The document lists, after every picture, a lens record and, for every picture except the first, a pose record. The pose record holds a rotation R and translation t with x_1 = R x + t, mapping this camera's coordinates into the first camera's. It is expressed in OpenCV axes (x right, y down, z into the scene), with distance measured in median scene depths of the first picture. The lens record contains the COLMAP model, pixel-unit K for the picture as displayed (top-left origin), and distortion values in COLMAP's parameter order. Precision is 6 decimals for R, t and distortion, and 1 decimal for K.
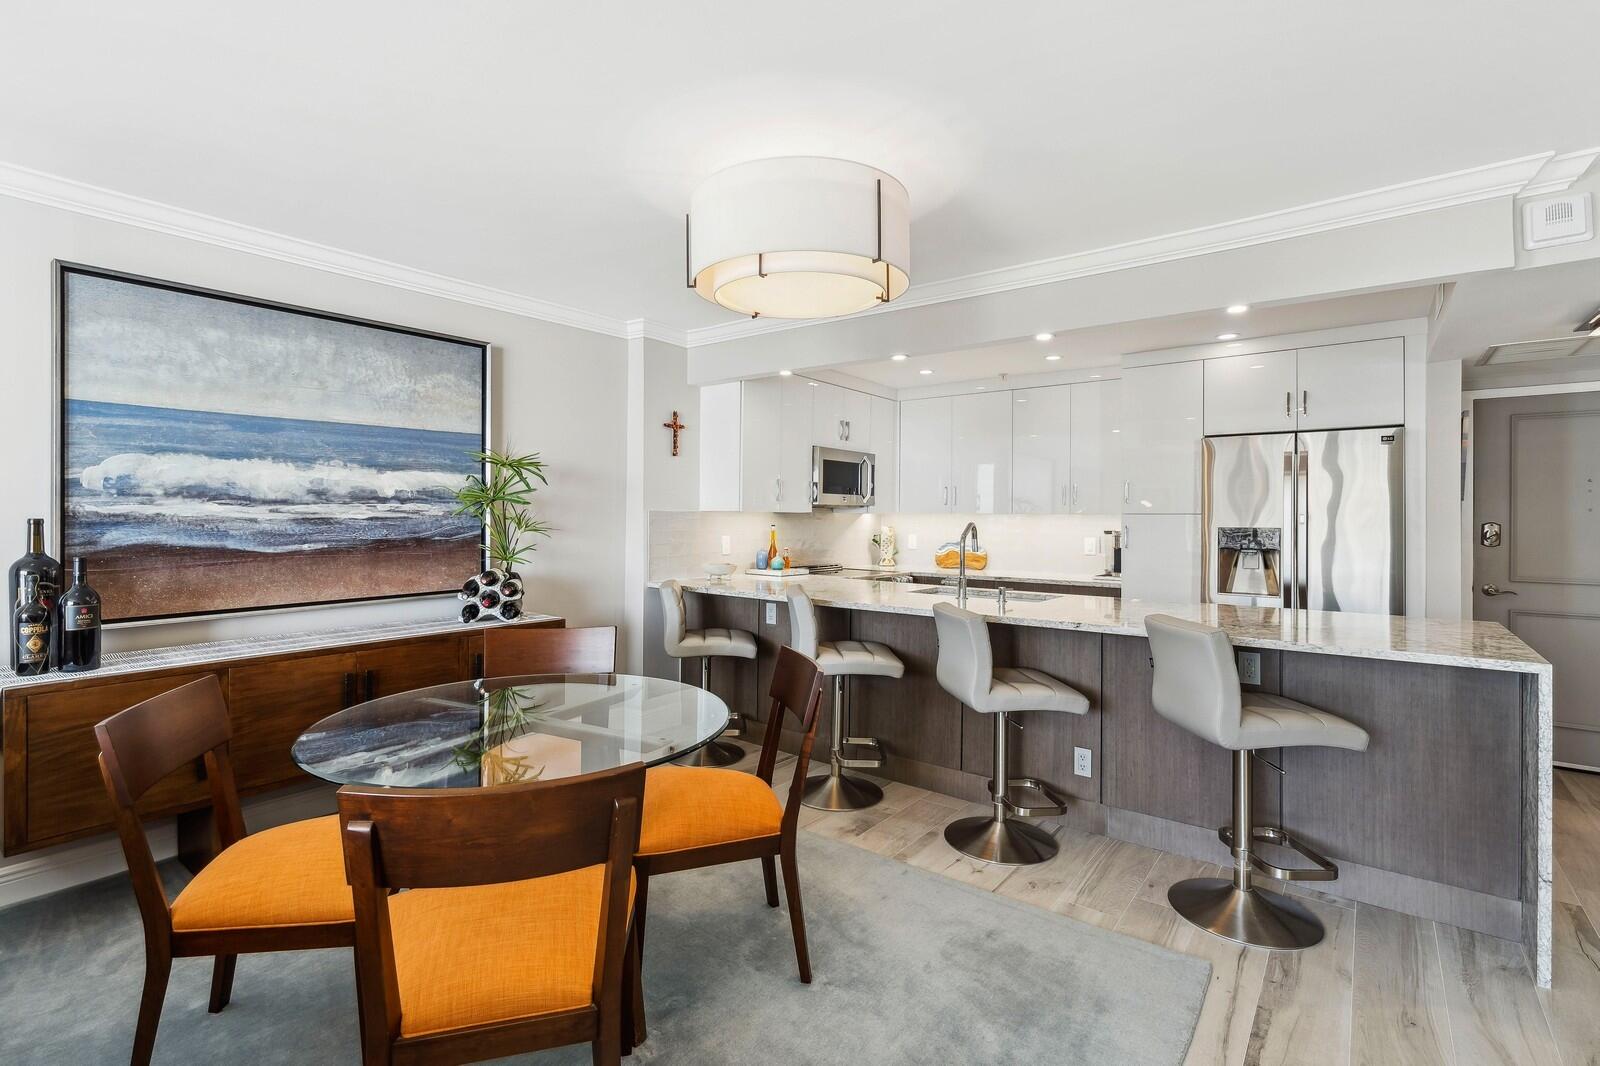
lens RADIAL K [[751.1, 0, 800.4], [0, 751.1, 514.1], [0, 0, 1]] dist [-0.001197, 0.002653]
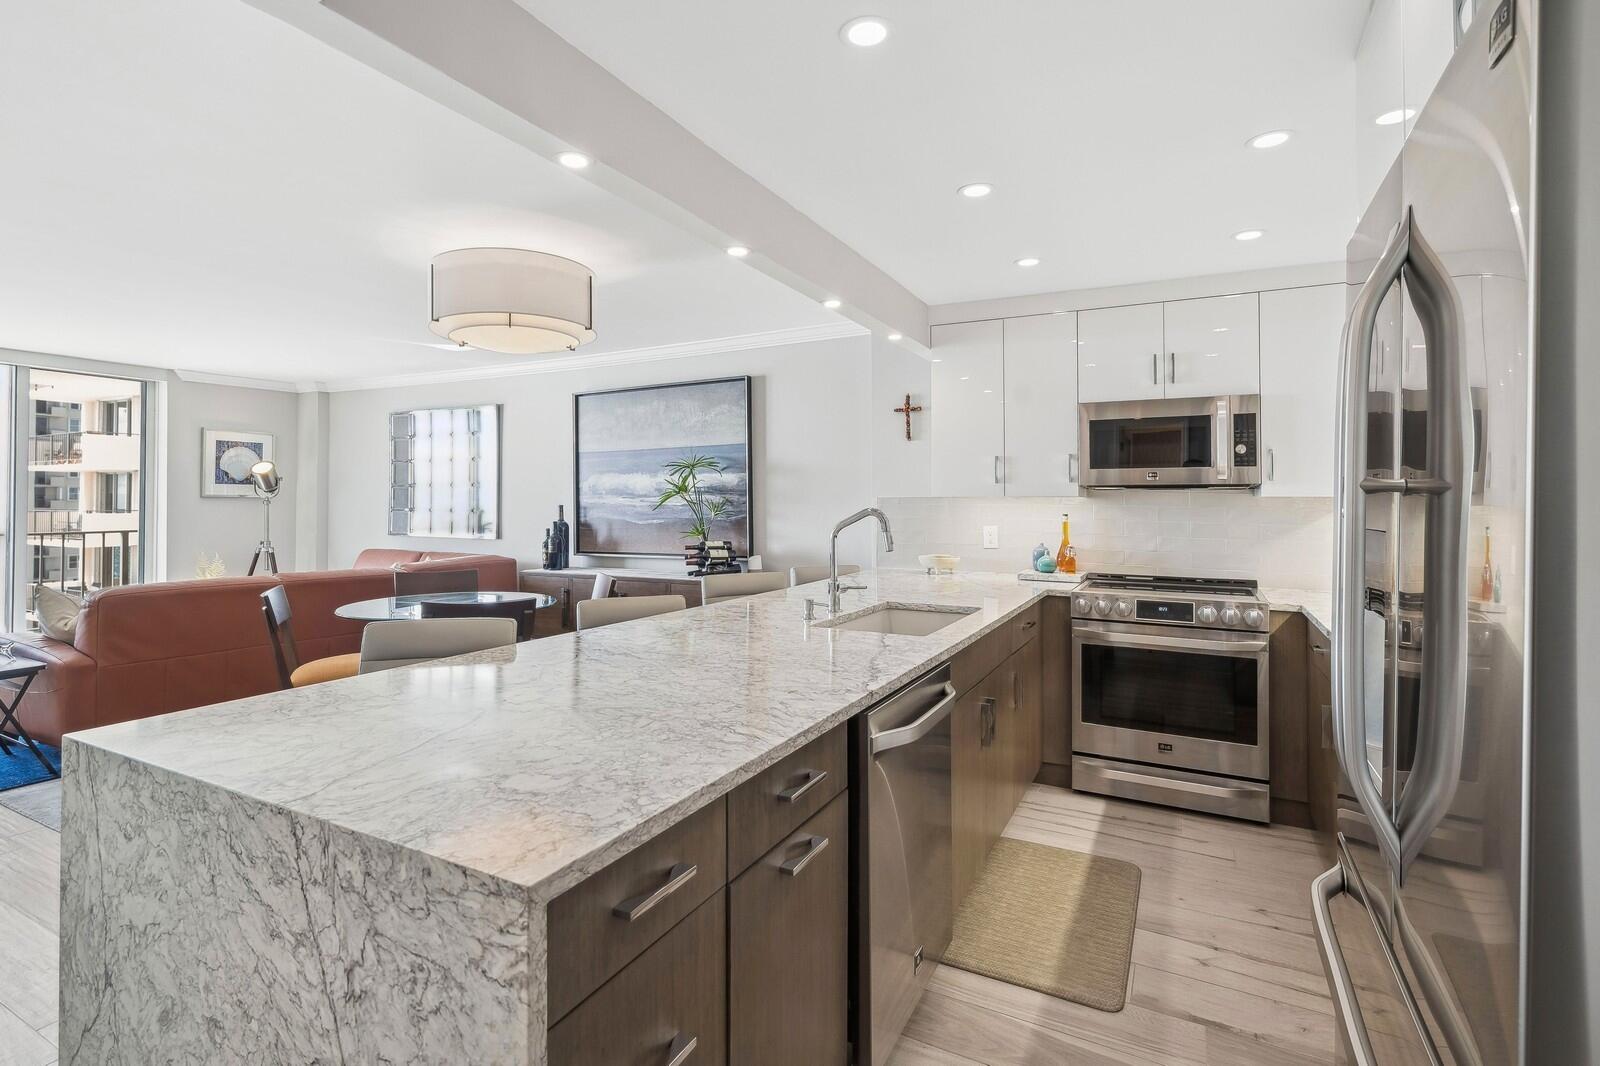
lens RADIAL K [[751.1, 0, 800.4], [0, 751.1, 514.1], [0, 0, 1]] dist [-0.001197, 0.002653]
pose [[0.190184, 0.006991, -0.981724, 0.965929], [0.003409, 0.999964, 0.007781, 0.012362], [0.981743, -0.004826, 0.190154, 0.863098]]
